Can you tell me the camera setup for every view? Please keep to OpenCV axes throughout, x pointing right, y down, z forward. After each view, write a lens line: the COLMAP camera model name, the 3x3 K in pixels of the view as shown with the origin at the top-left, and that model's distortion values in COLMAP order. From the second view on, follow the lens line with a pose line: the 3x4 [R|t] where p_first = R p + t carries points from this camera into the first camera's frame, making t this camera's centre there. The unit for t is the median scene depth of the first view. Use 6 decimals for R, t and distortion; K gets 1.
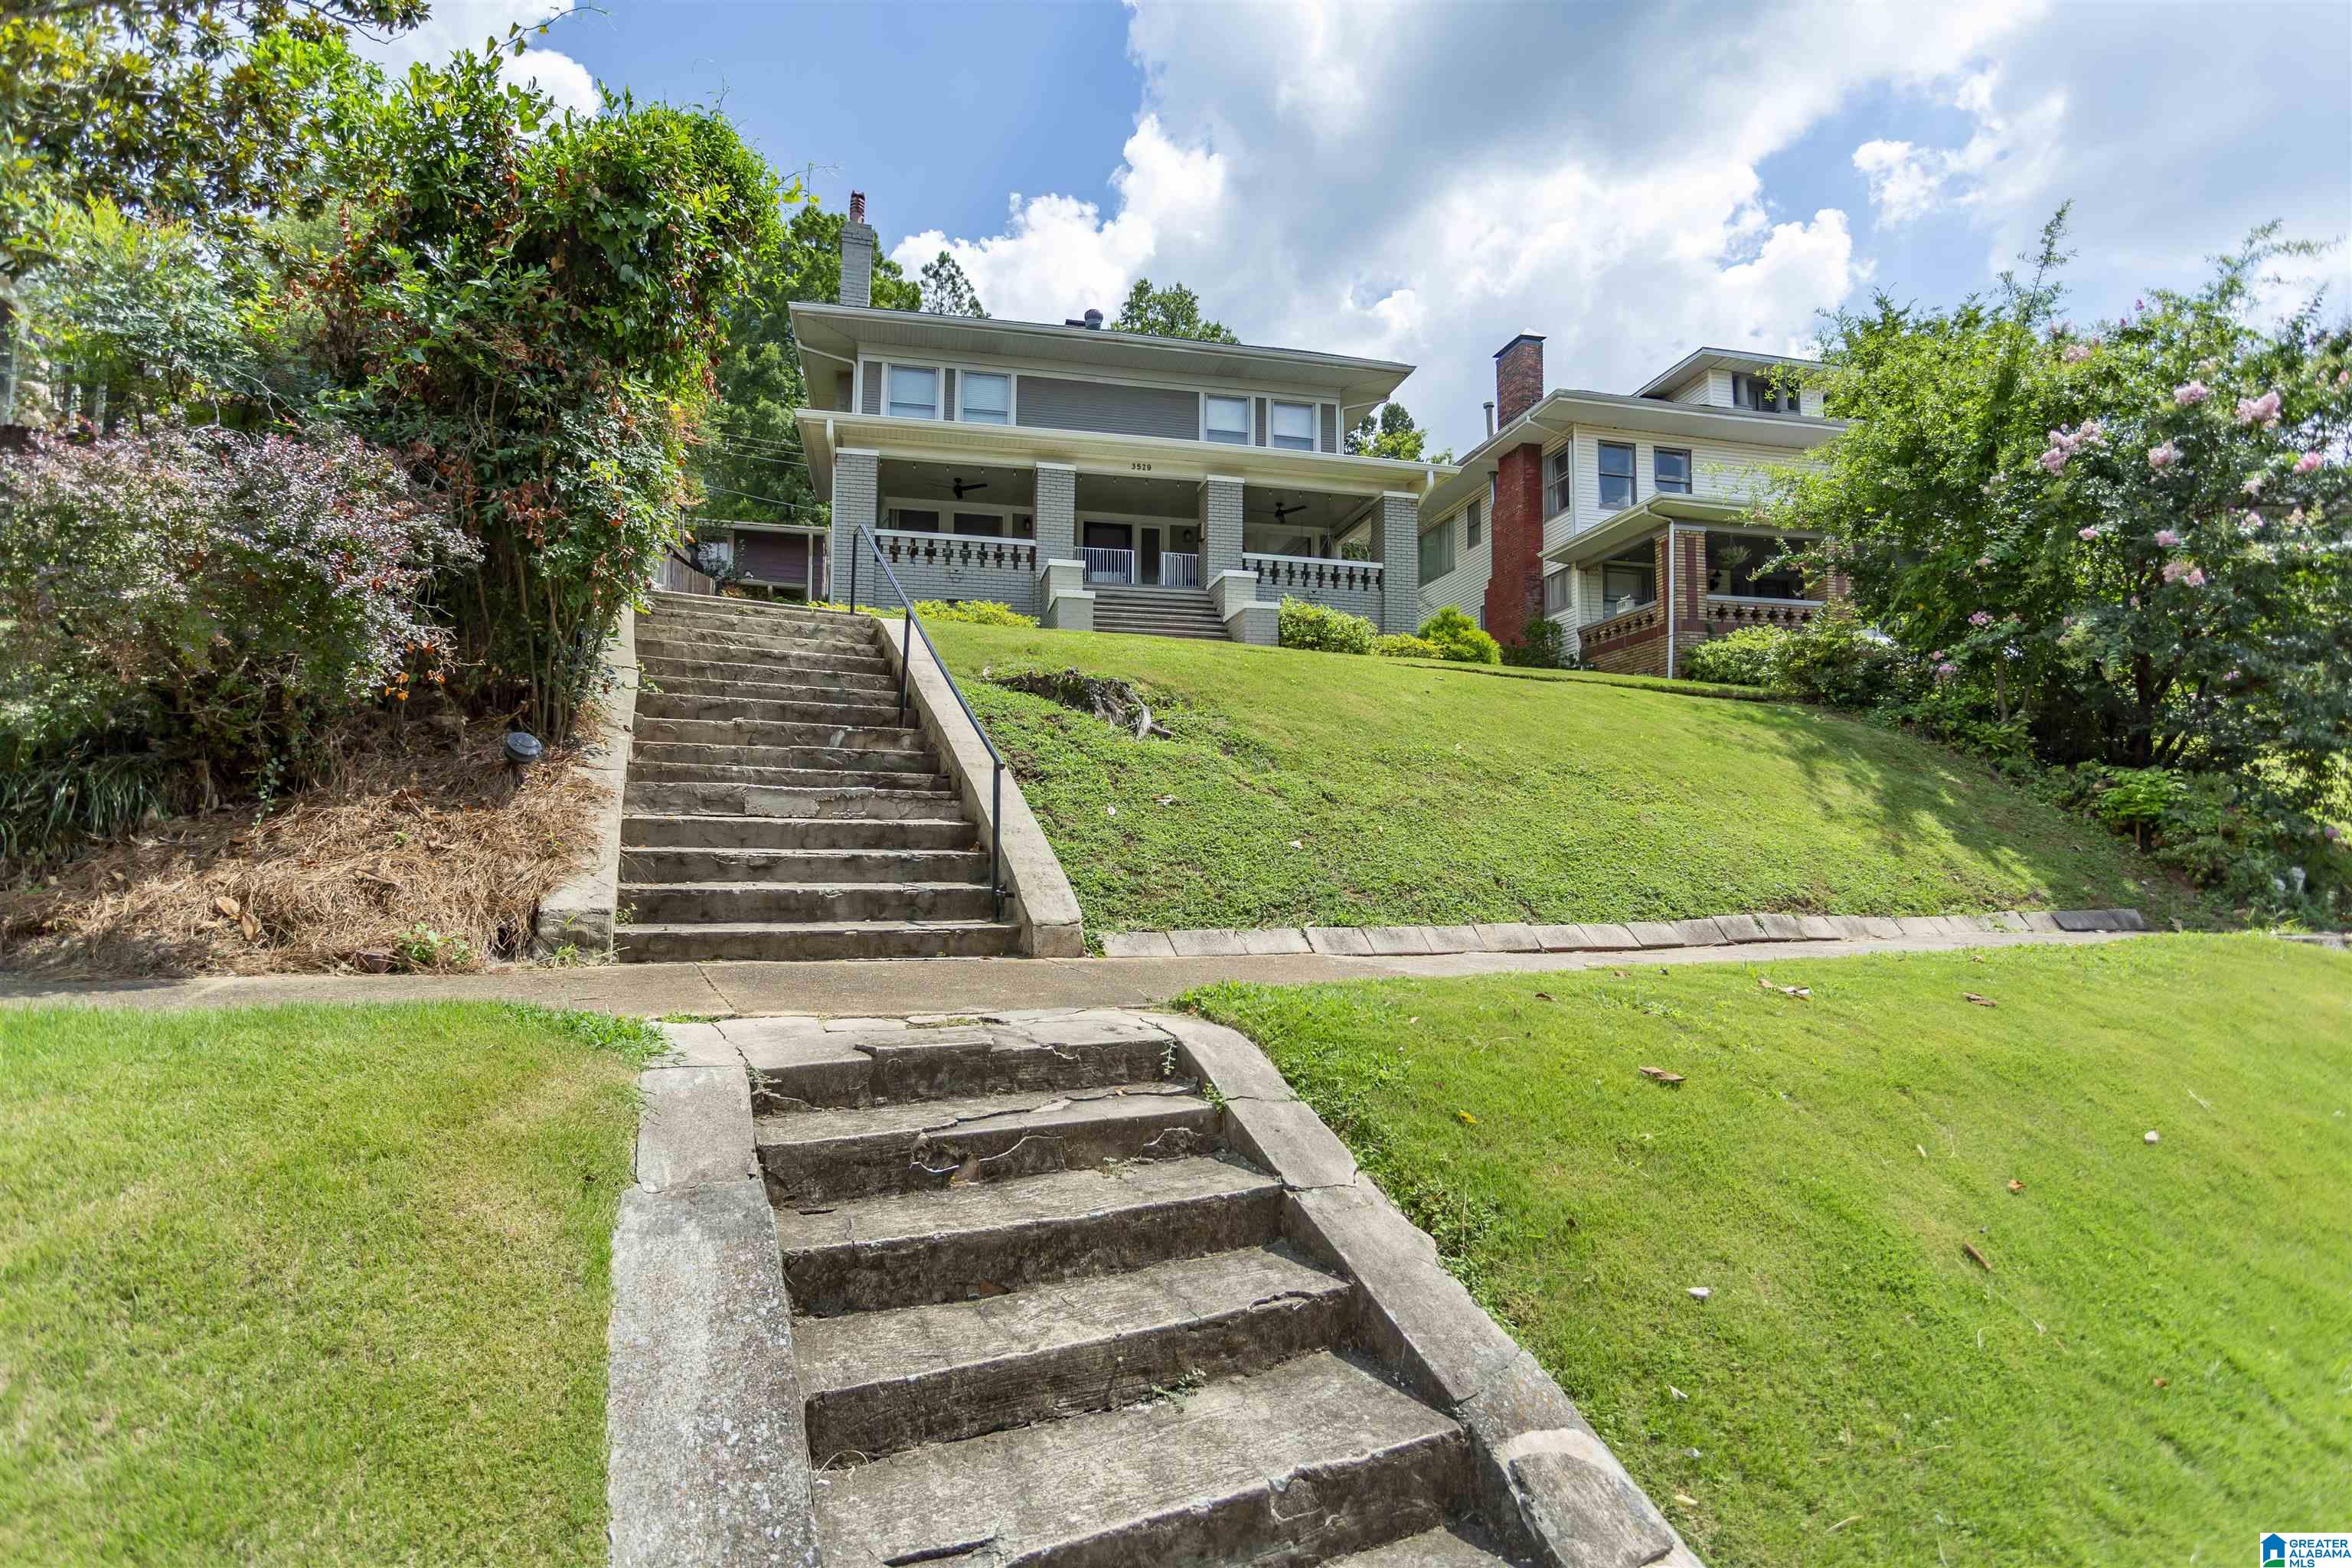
lens RADIAL K [[1196.3, 0, 1163.3], [0, 1196.3, 780.9], [0, 0, 1]] dist [-0.002557, 0.001023]
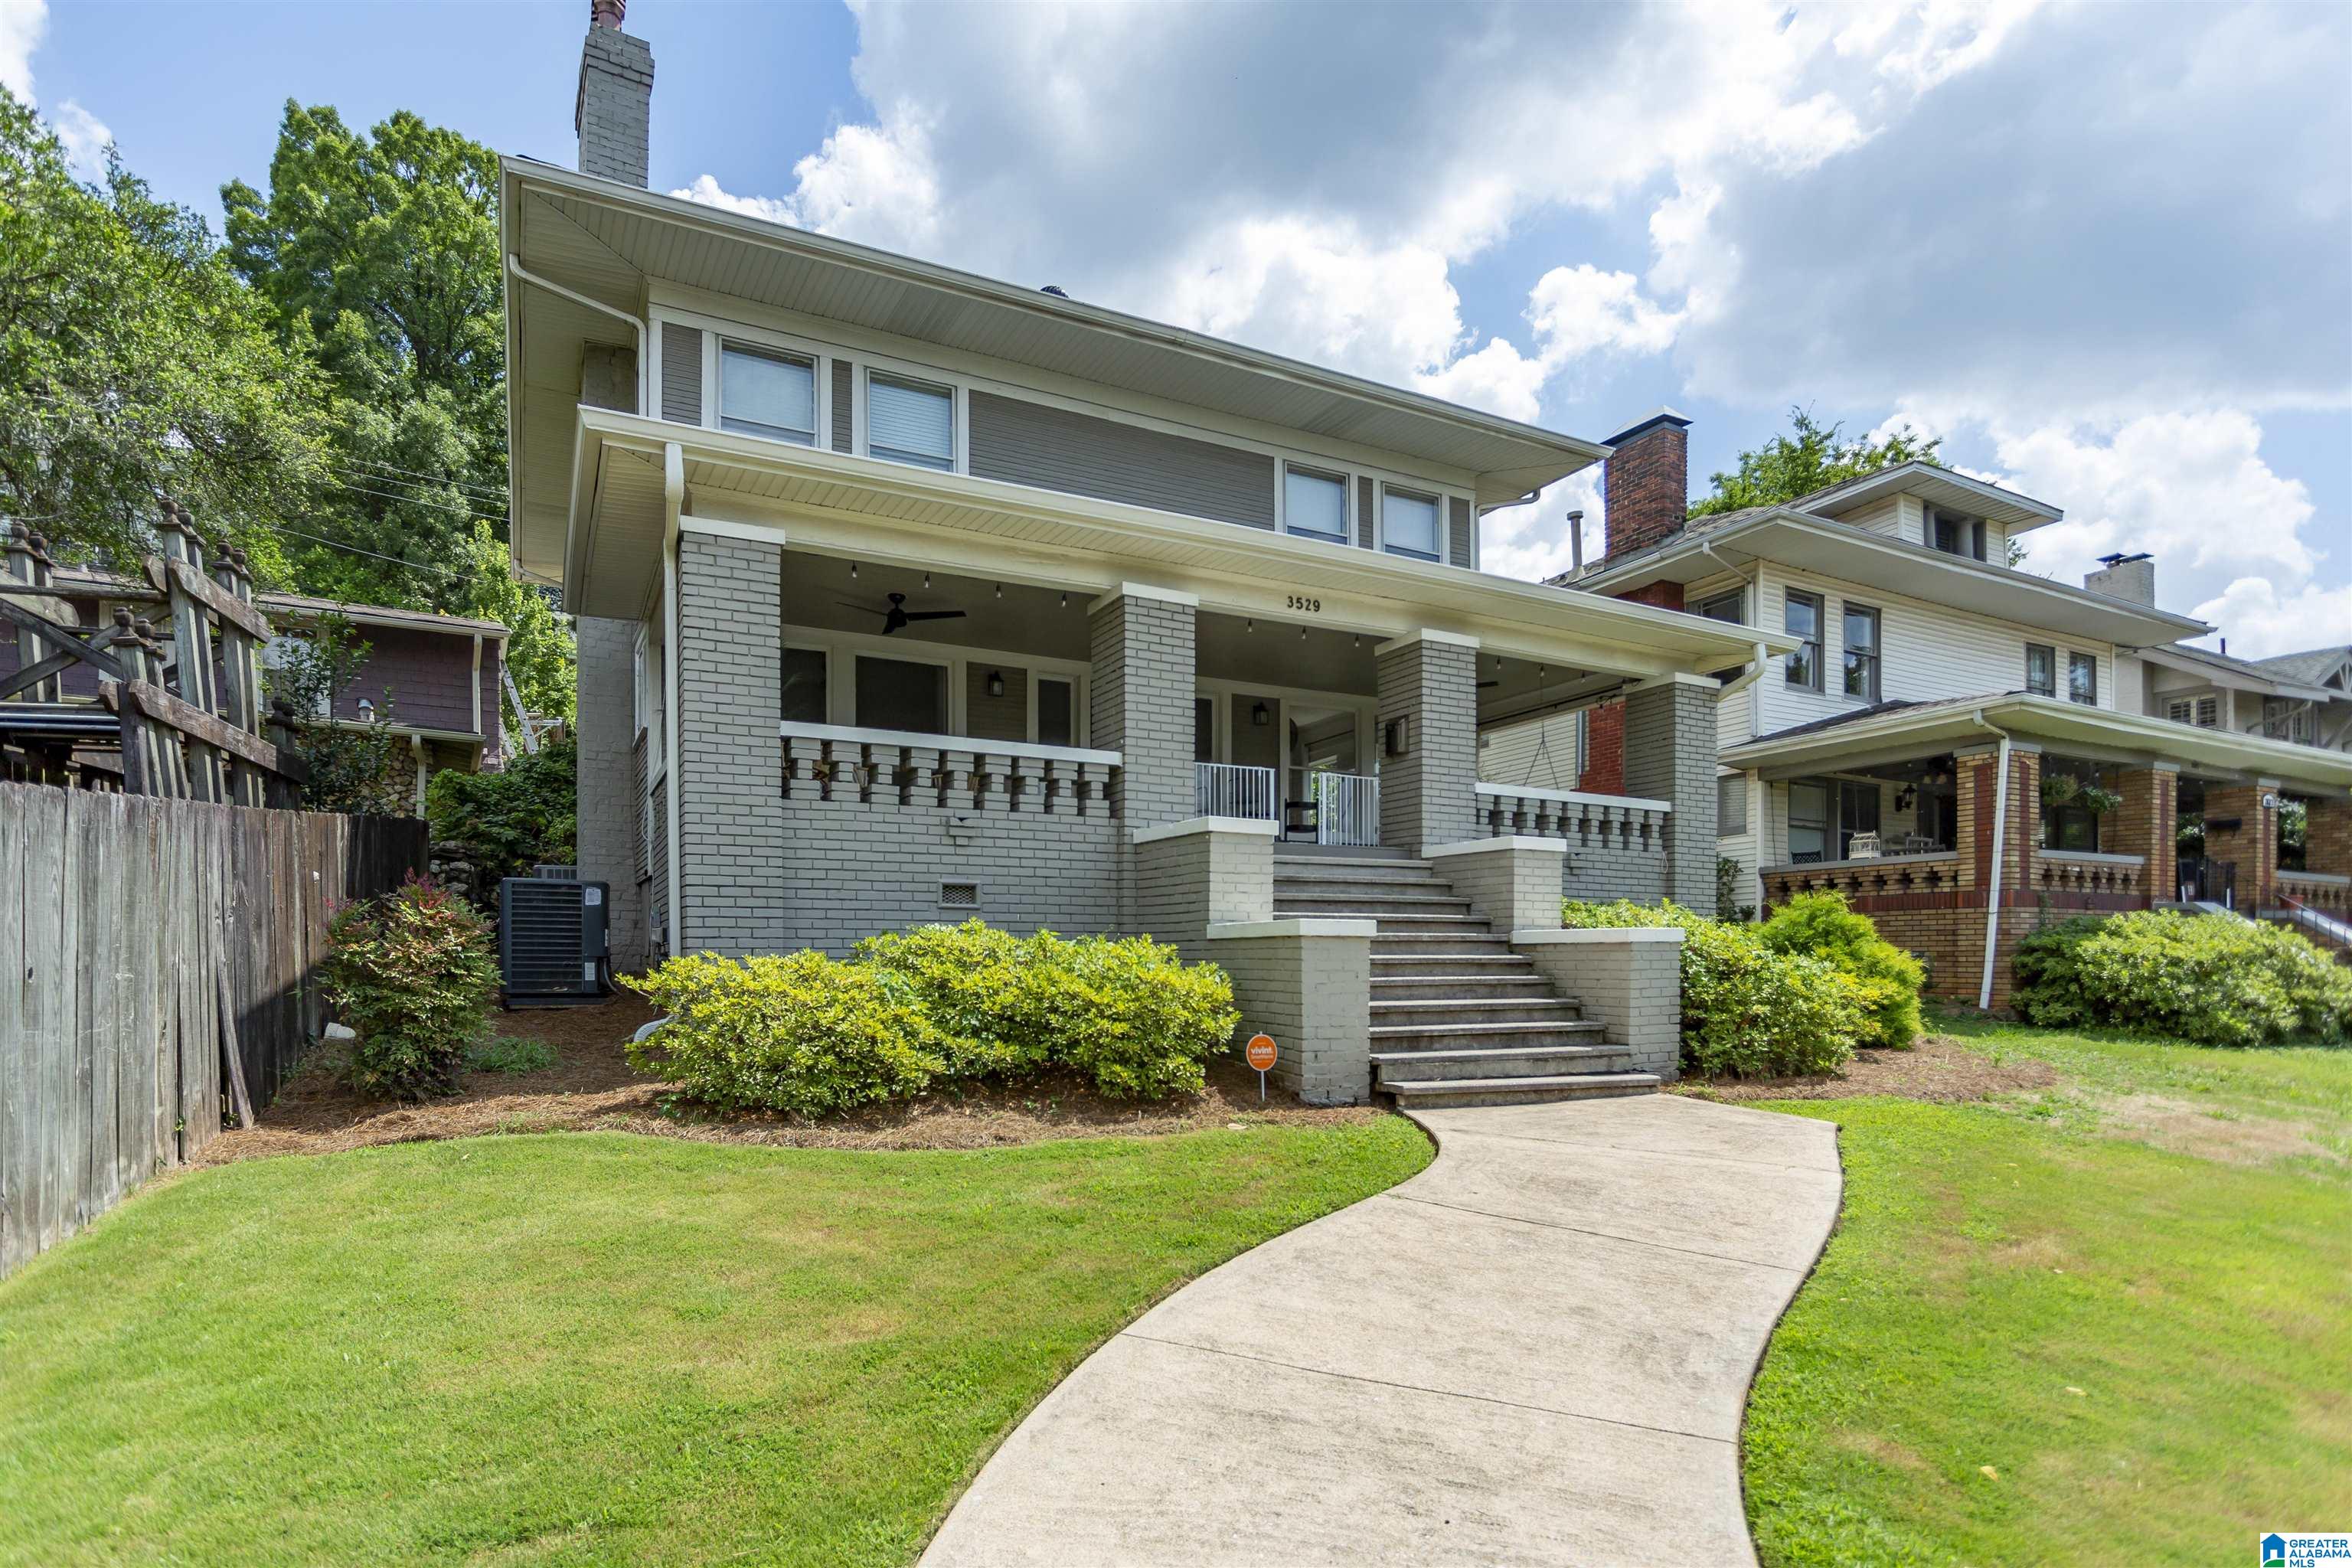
lens RADIAL K [[1239.6, 0, 1147.4], [0, 1239.6, 980.4], [0, 0, 1]] dist [-0.000404, -0.000535]
pose [[0.966518, -0.010187, 0.256397, -0.208857], [-0.011343, 0.996539, 0.082353, -0.143265], [-0.256348, -0.082504, 0.963057, 0.490239]]
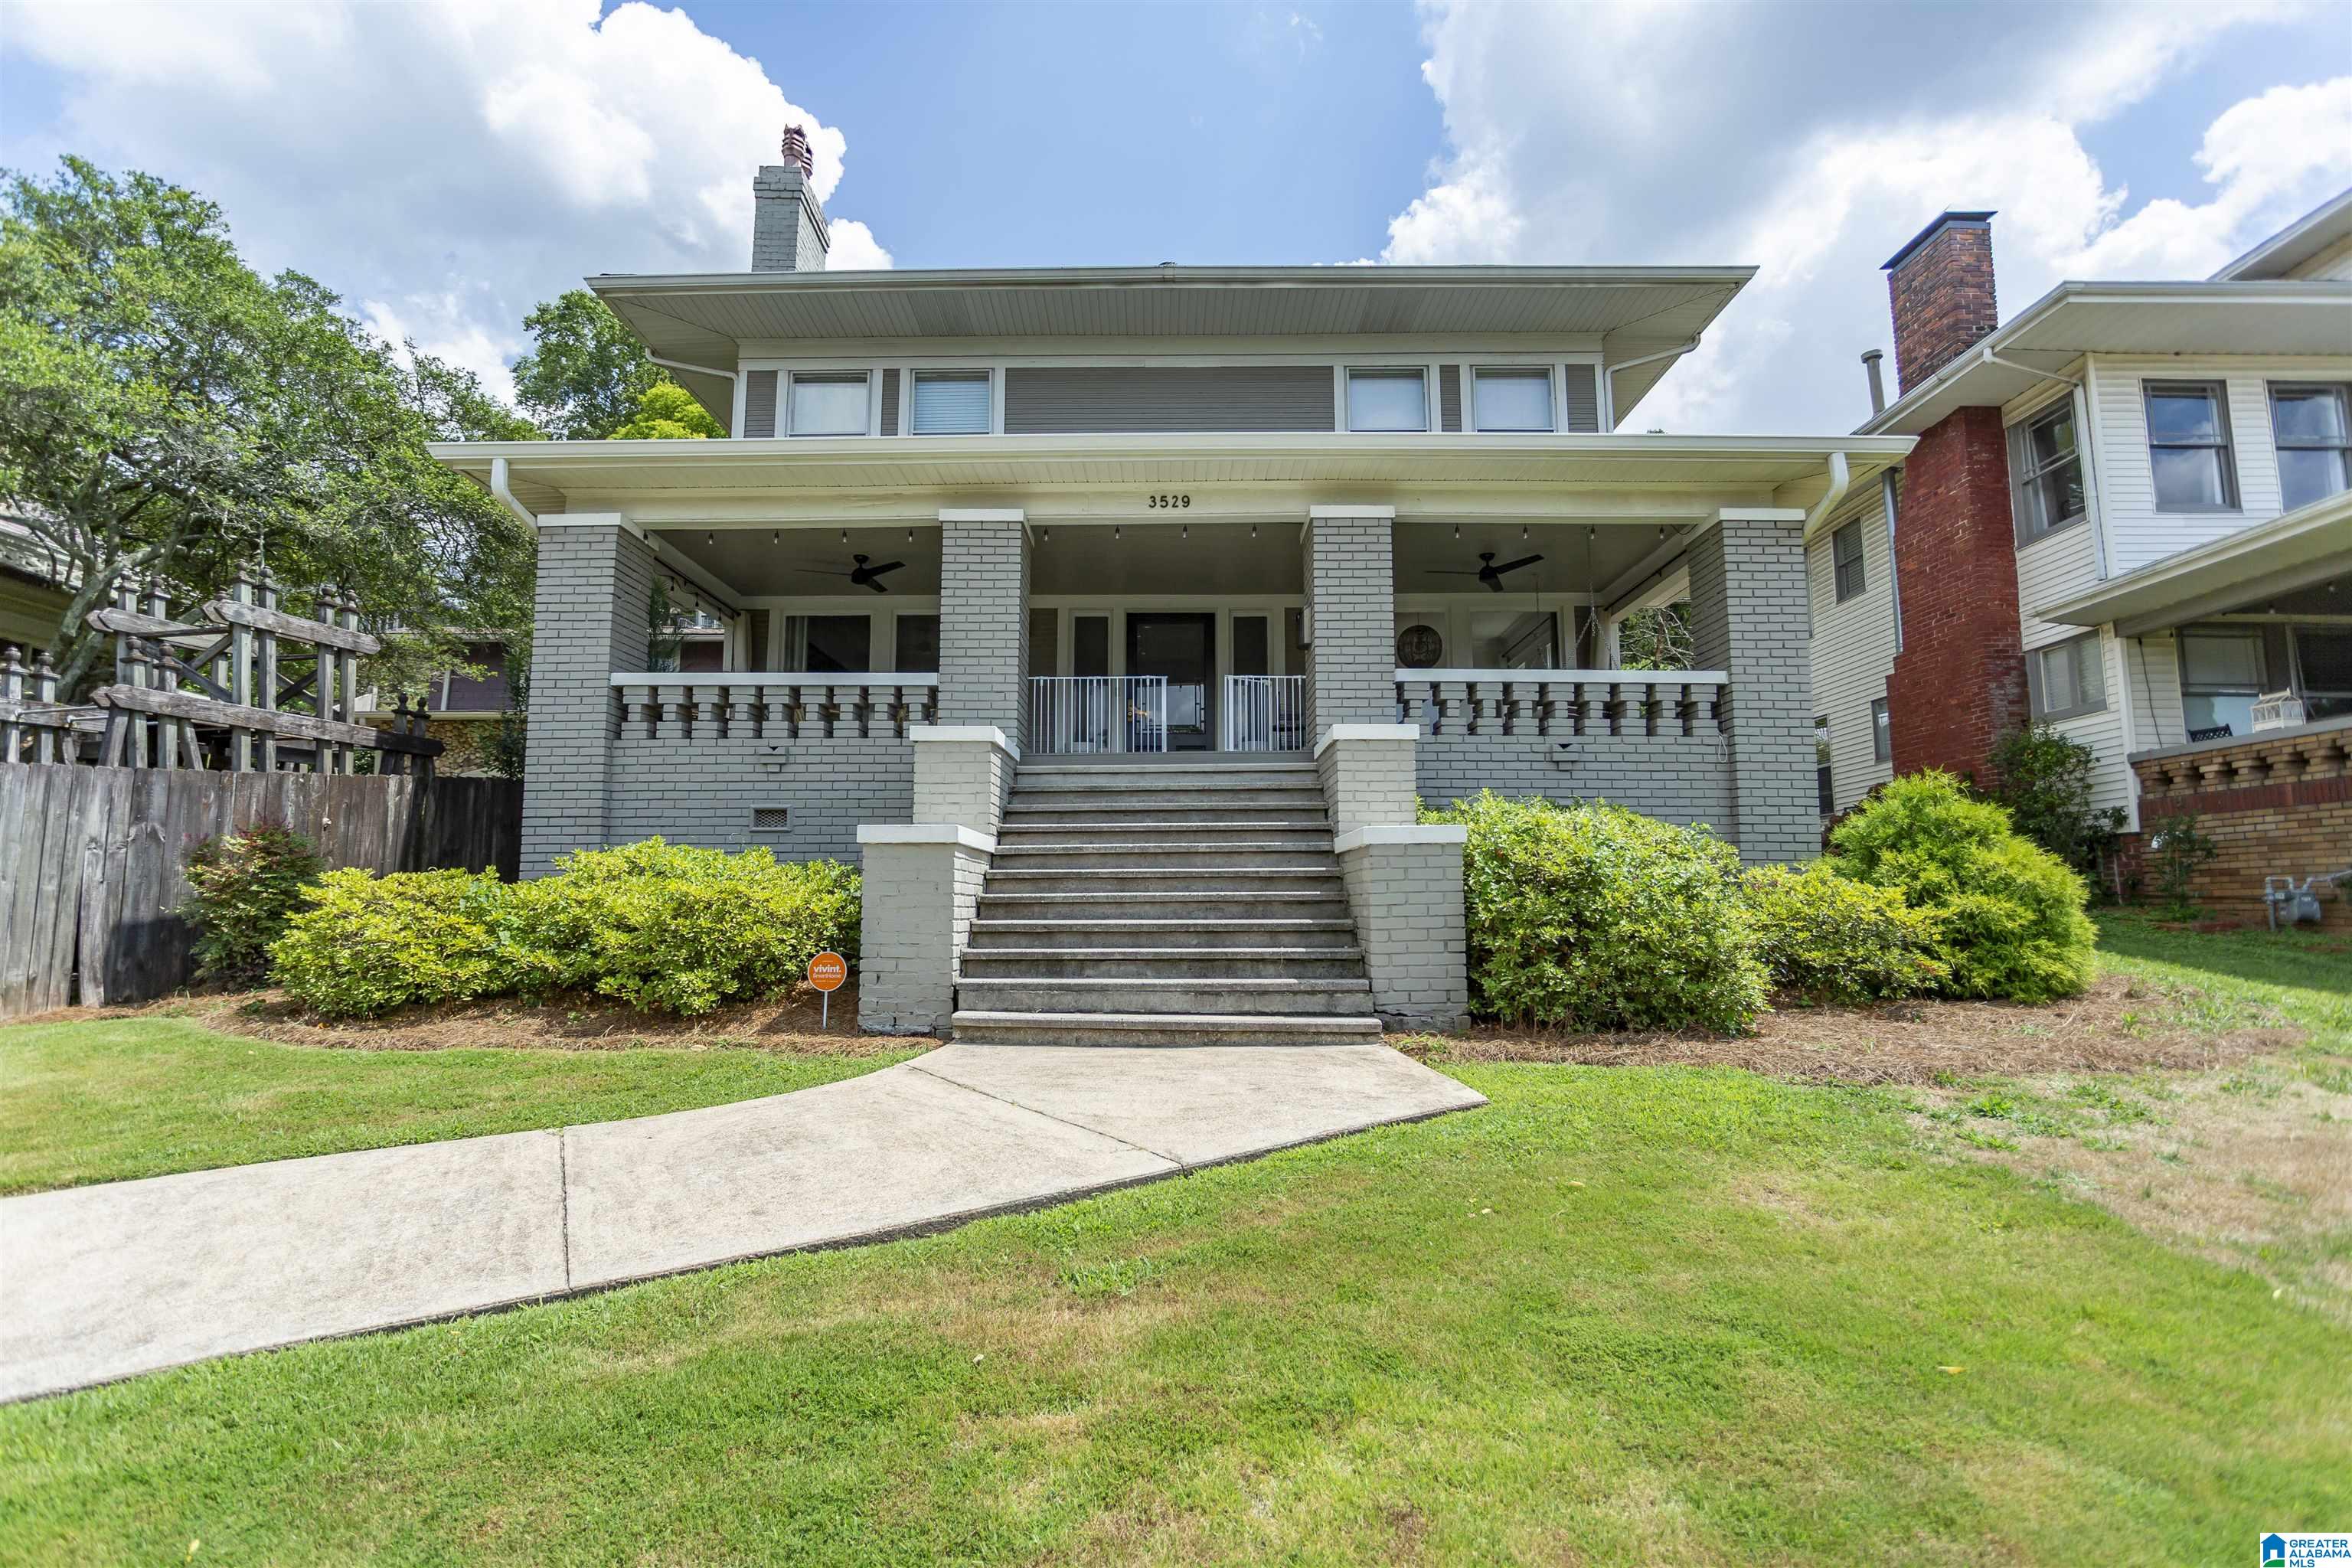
lens RADIAL K [[1139.8, 0, 1165.5], [0, 1139.8, 778.4], [0, 0, 1]] dist [-0.013074, 0.009375]
pose [[0.974481, -0.035042, -0.221719, 0.073880], [0.025186, 0.998571, -0.047127, -0.128114], [0.223053, 0.040340, 0.973971, 0.548639]]
